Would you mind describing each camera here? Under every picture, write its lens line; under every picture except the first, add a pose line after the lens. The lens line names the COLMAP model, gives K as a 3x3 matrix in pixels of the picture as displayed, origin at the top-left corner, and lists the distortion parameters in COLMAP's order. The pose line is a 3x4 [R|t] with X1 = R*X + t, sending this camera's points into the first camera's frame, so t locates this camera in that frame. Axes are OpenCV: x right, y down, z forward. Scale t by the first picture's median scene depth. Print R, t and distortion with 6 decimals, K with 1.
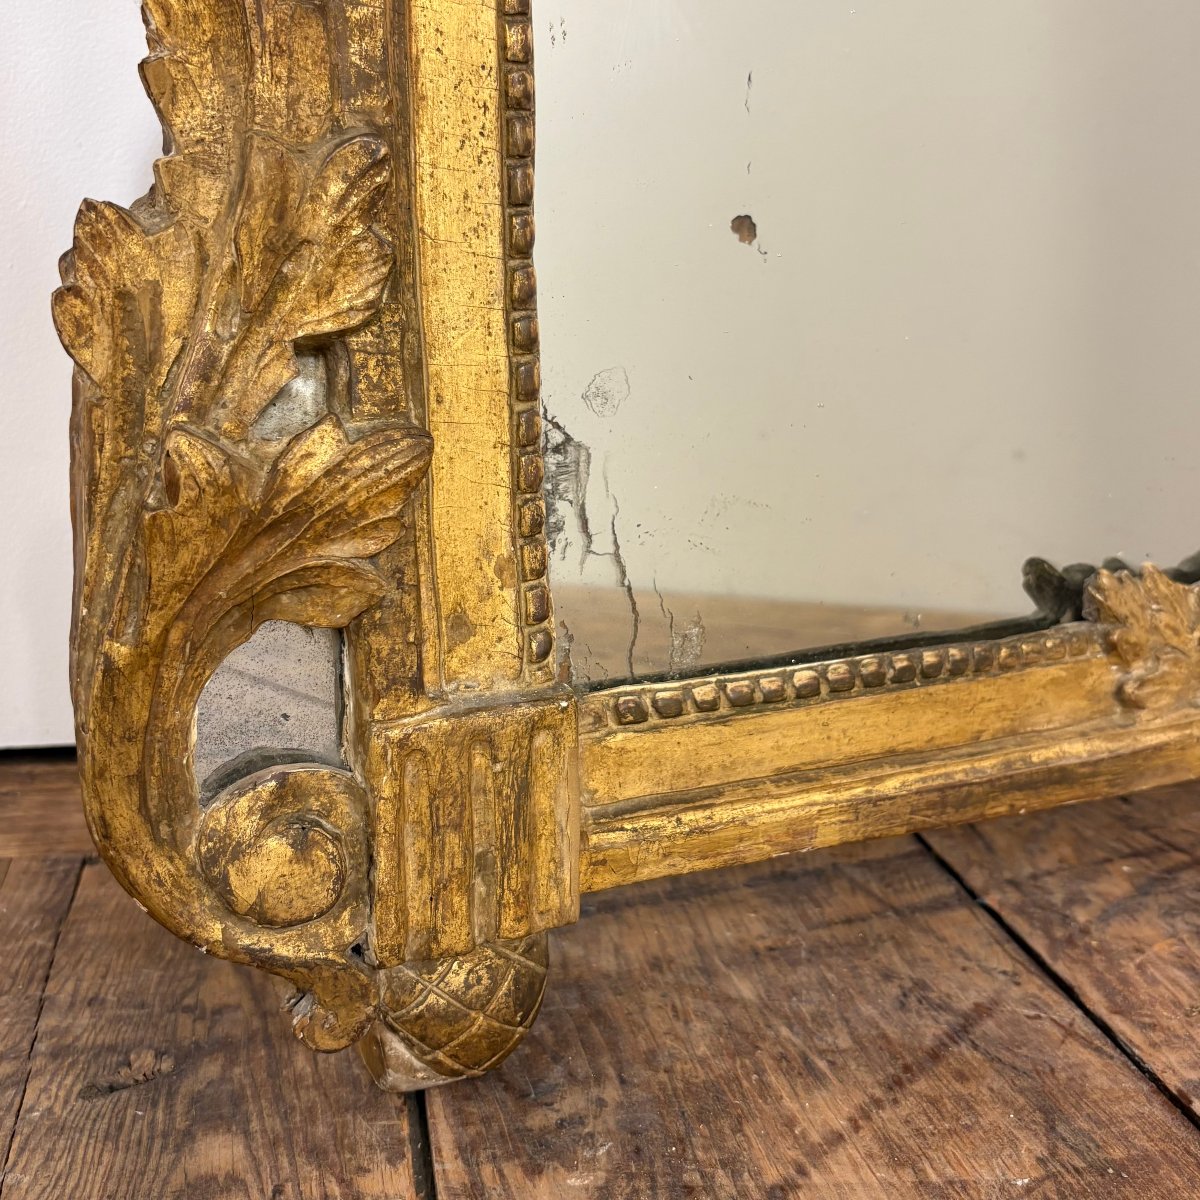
lens RADIAL K [[1421.1, 0, 600.0], [0, 1421.1, 600.0], [0, 0, 1]] dist [0.192619, -0.801252]
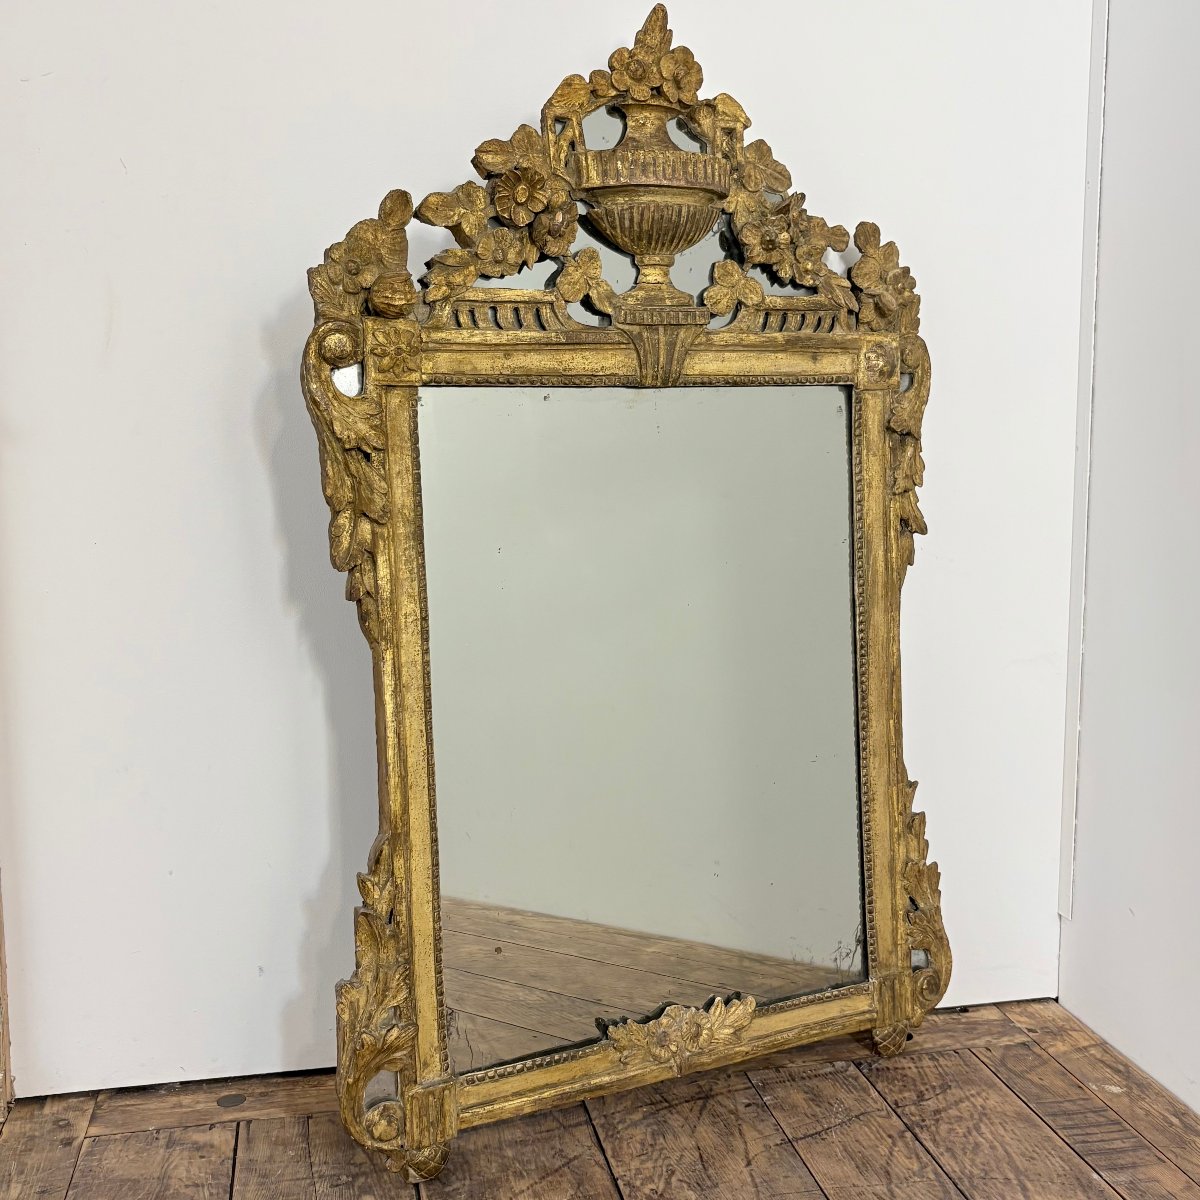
lens RADIAL K [[1394.8, 0, 600.0], [0, 1394.8, 600.0], [0, 0, 1]] dist [0.182439, -0.671681]
pose [[0.999590, -0.023915, 0.015775, 0.370778], [0.025503, 0.993649, -0.109600, -0.851846], [-0.013054, 0.109957, 0.993851, -3.187785]]
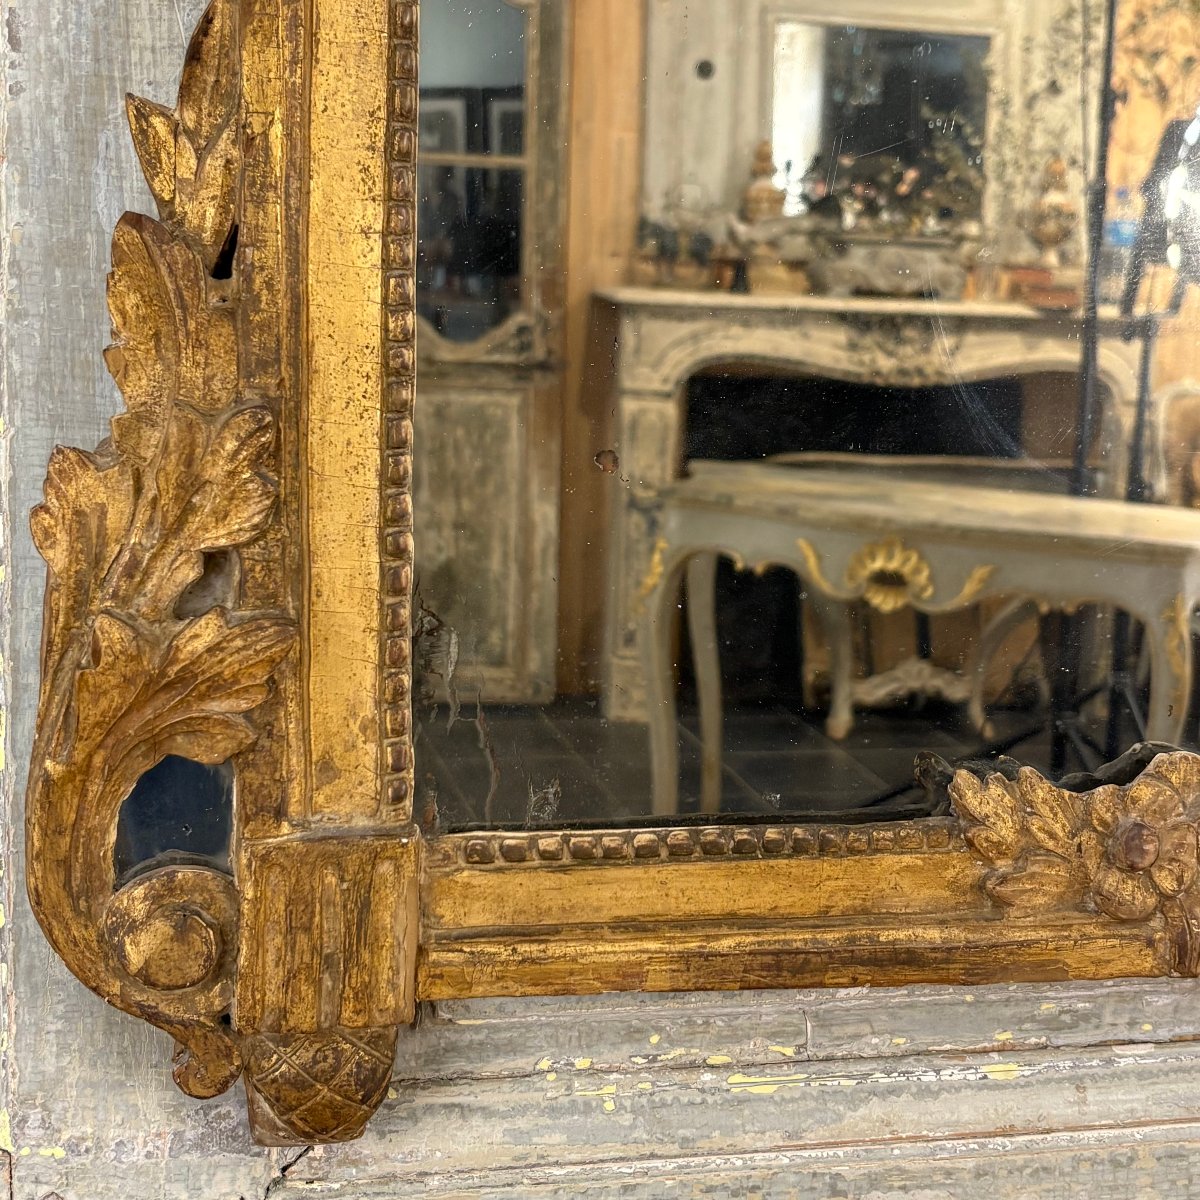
lens RADIAL K [[1914.9, 0, 600.0], [0, 1914.9, 600.0], [0, 0, 1]] dist [0.253658, -1.092164]
pose [[0.969987, 0.073213, -0.231873, 0.521261], [-0.085973, 0.995263, -0.045397, -0.074902], [0.227451, 0.063970, 0.971686, -0.614423]]
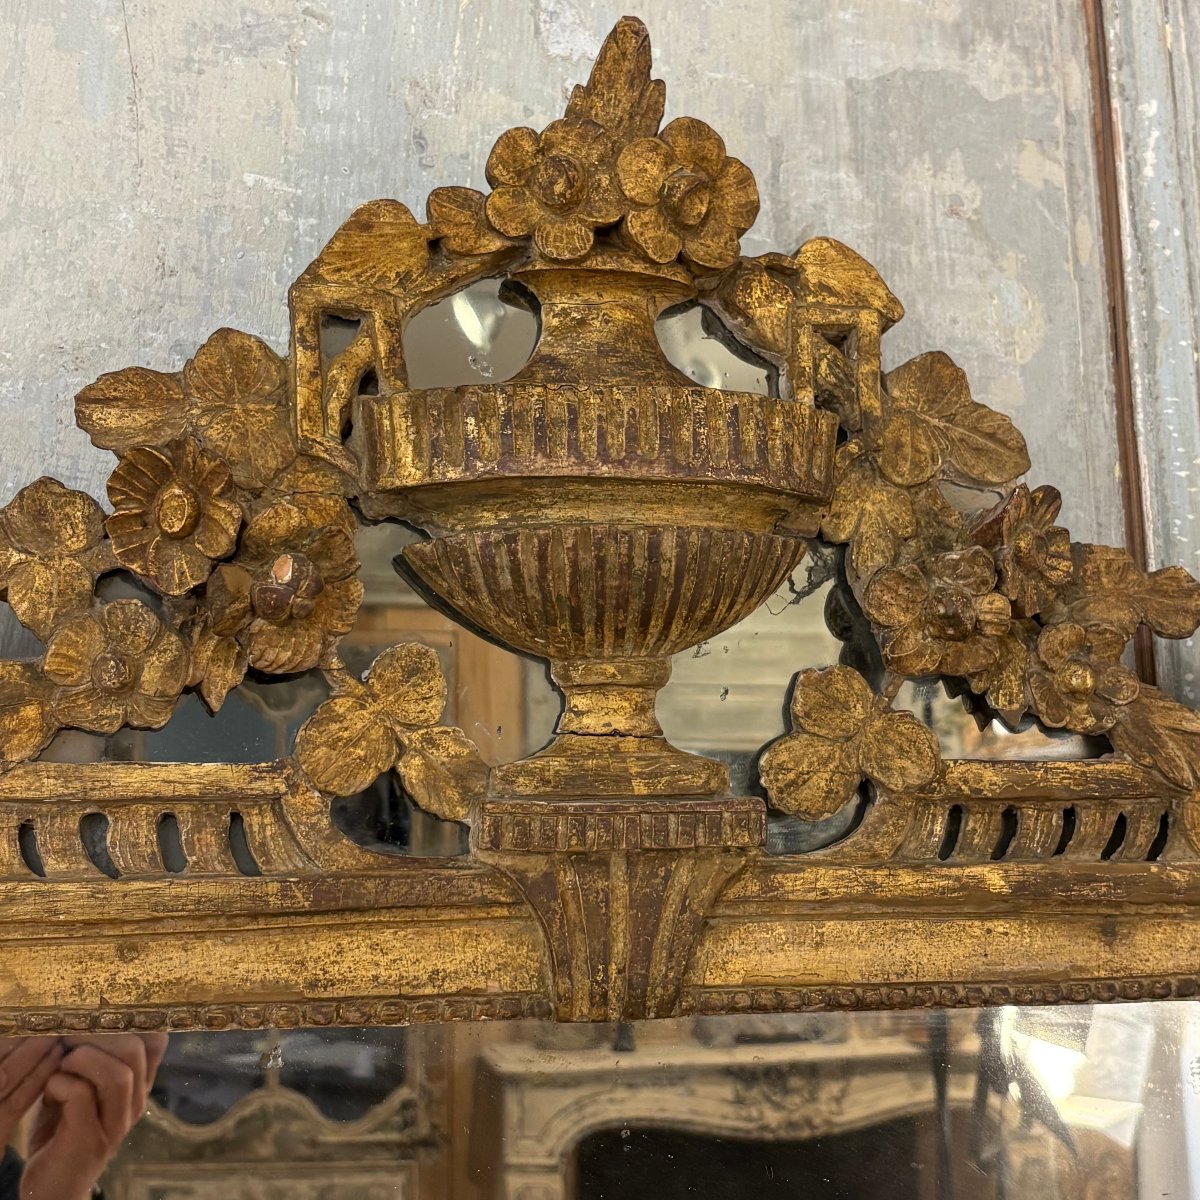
lens RADIAL K [[1898.5, 0, 594.3], [0, 1898.5, 599.6], [0, 0, 1]] dist [0.237270, -0.996705]
pose [[0.975277, -0.025737, -0.219480, 1.076495], [-0.046175, 0.947537, -0.316293, -1.749713], [0.216106, 0.318608, 0.922923, -1.031556]]
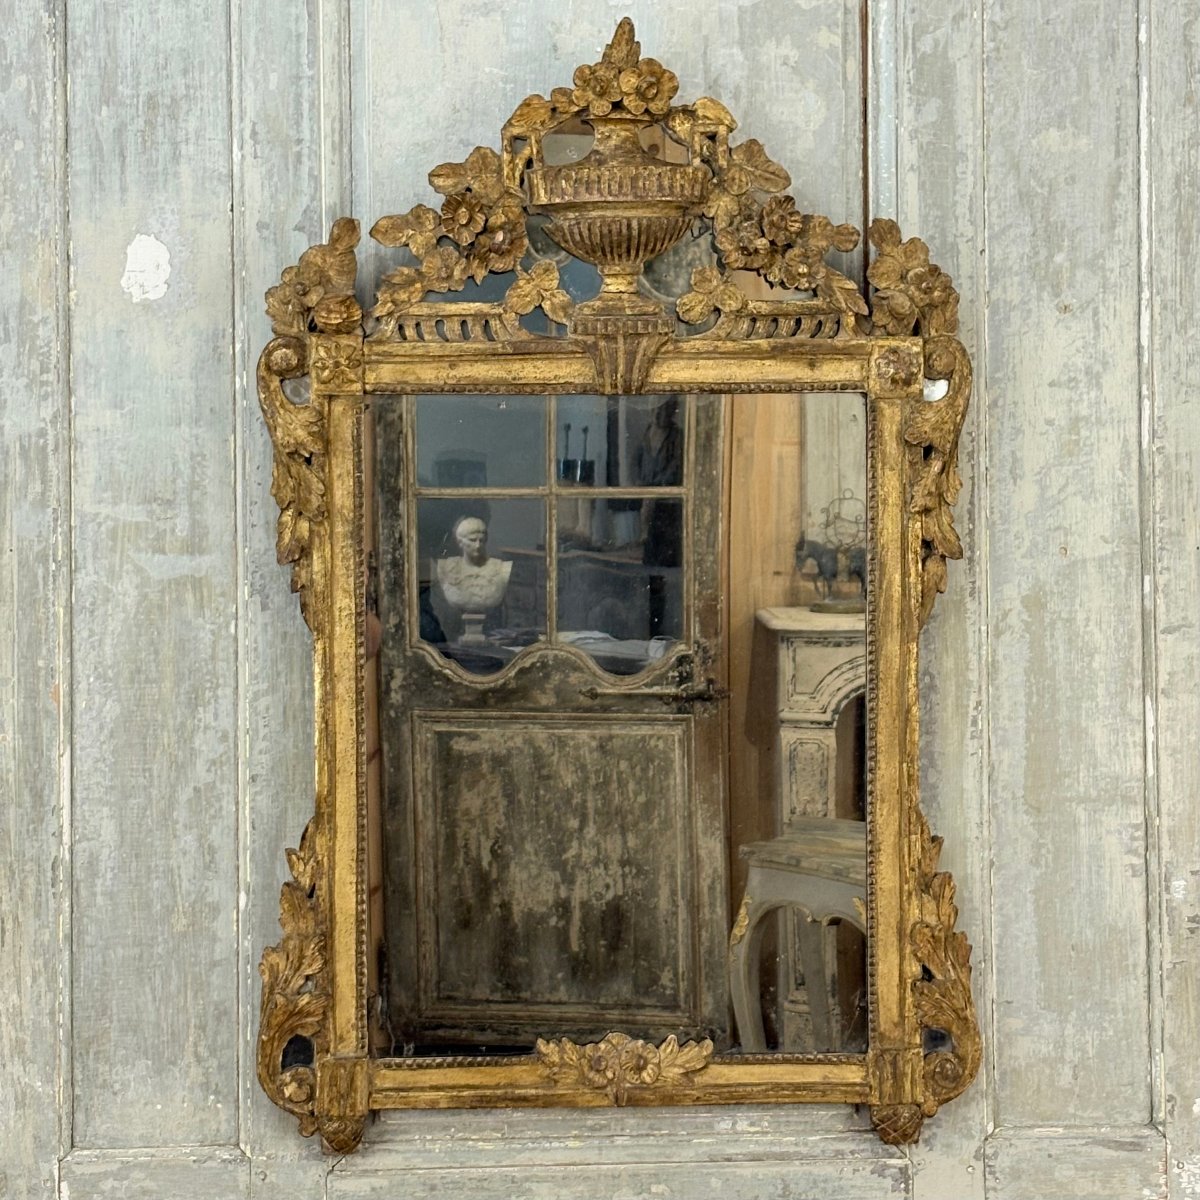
lens RADIAL K [[3001.4, 0, 595.2], [0, 3001.4, 614.5], [0, 0, 1]] dist [0.257820, -1.086691]
pose [[0.928093, 0.024942, -0.371513, 3.963964], [-0.078353, 0.988495, -0.129373, -0.128561], [0.364012, 0.149180, 0.919370, -7.287108]]
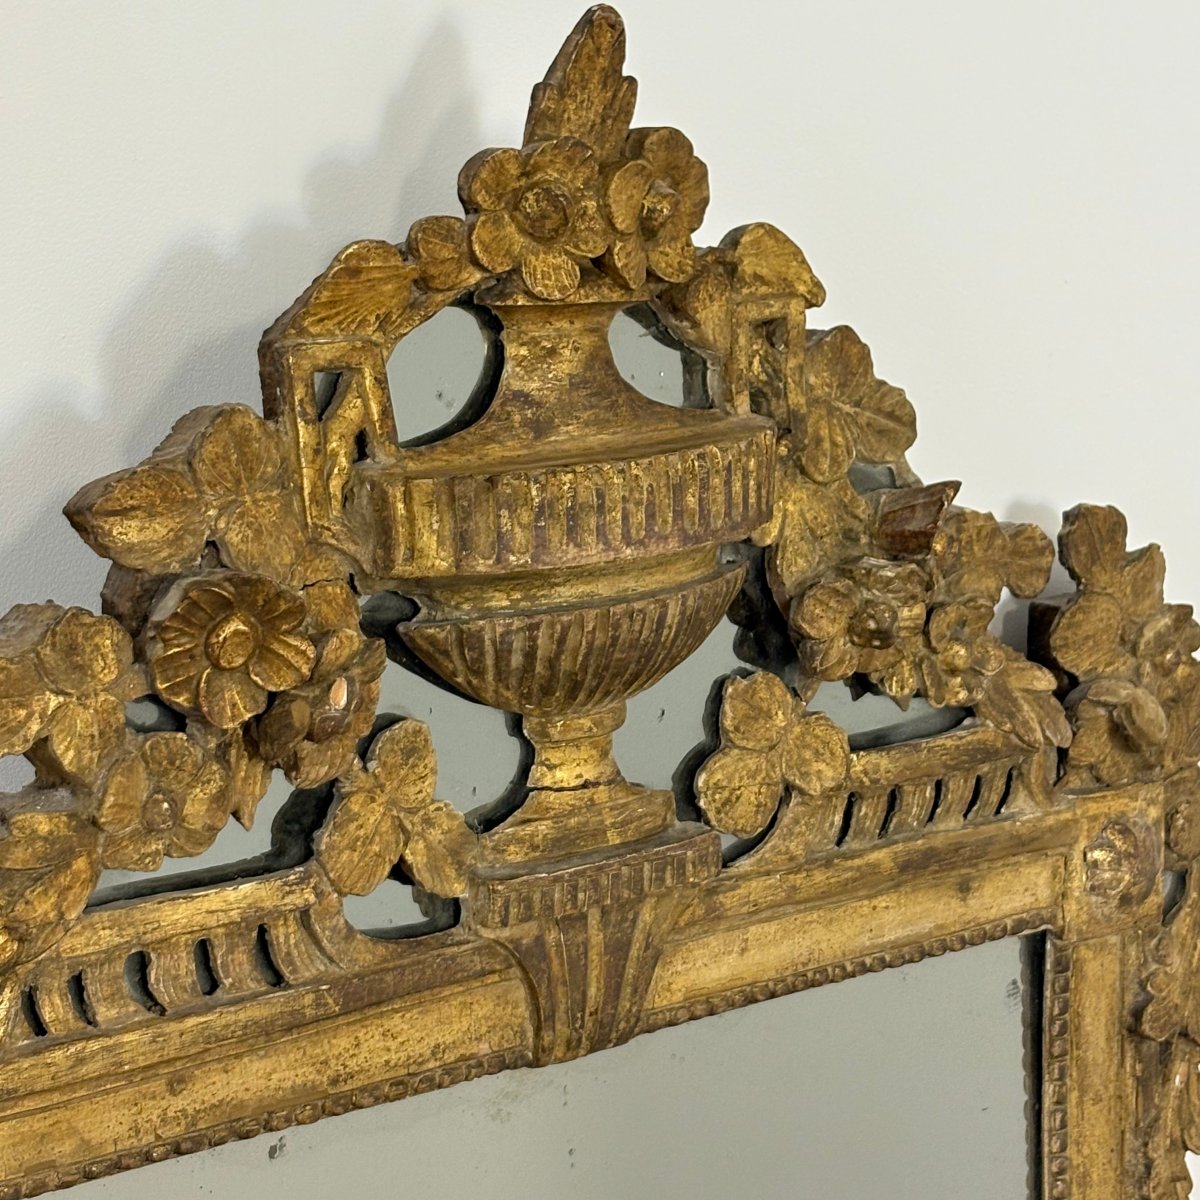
lens RADIAL K [[3150.9, 0, 599.3], [0, 3150.9, 616.5], [0, 0, 1]] dist [0.259293, -0.820111]
pose [[0.976636, -0.037665, 0.211574, -0.052270], [0.042705, 0.998901, -0.019300, -2.382537], [-0.210615, 0.027884, 0.977171, -2.350278]]
